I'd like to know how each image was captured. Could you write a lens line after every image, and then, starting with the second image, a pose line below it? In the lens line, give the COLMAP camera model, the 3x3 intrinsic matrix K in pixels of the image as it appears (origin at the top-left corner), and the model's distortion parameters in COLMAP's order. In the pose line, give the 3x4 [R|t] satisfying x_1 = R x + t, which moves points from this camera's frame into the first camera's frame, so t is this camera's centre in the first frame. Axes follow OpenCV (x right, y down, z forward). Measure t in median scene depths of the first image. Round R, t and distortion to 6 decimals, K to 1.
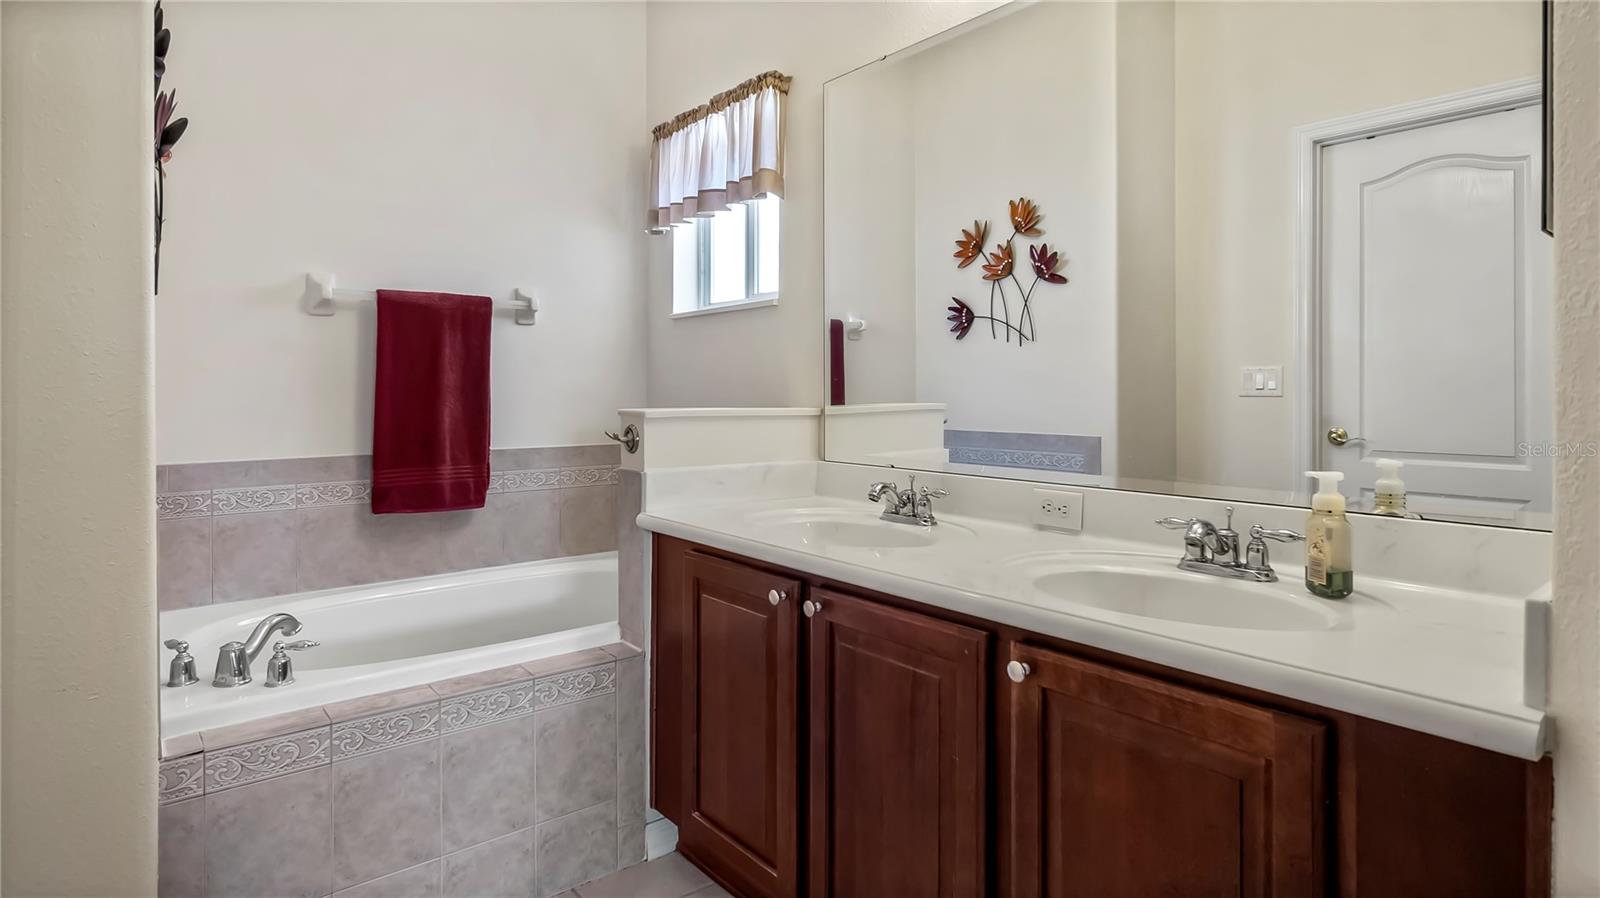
lens RADIAL K [[833.3, 0, 800.5], [0, 833.3, 412.1], [0, 0, 1]] dist [0.004307, 0.000293]
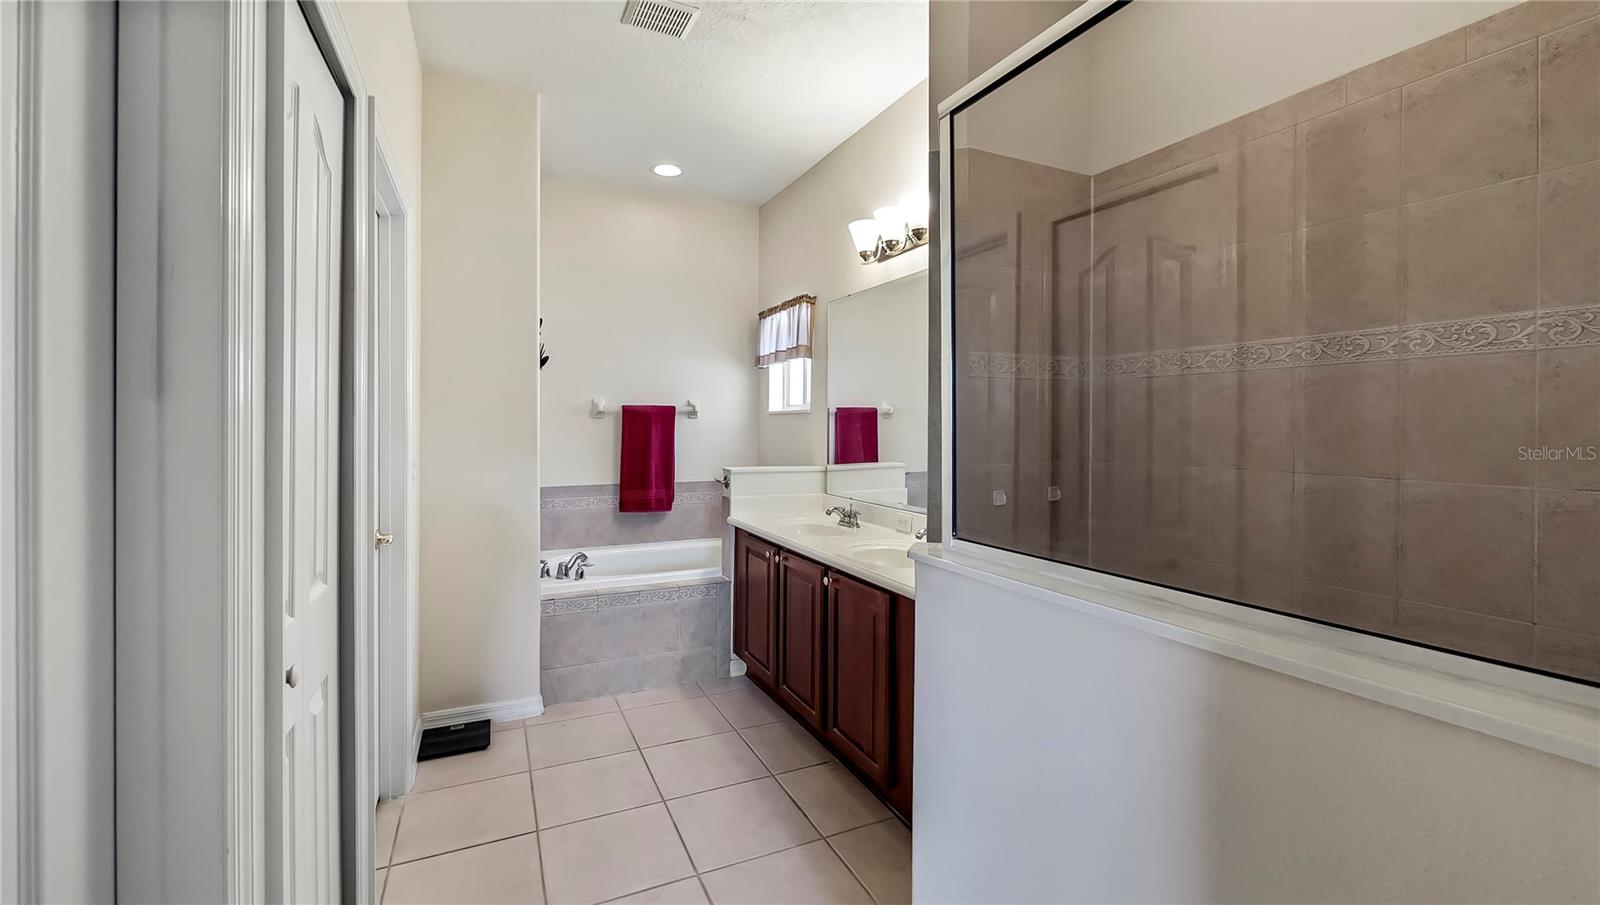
lens RADIAL K [[663.4, 0, 800.0], [0, 663.4, 452.5], [0, 0, 1]] dist [-0.000600, -0.000010]
pose [[0.971290, 0.015626, -0.237387, 0.340638], [-0.010987, 0.999722, 0.020853, -0.071853], [0.237646, -0.017646, 0.971191, -0.541199]]
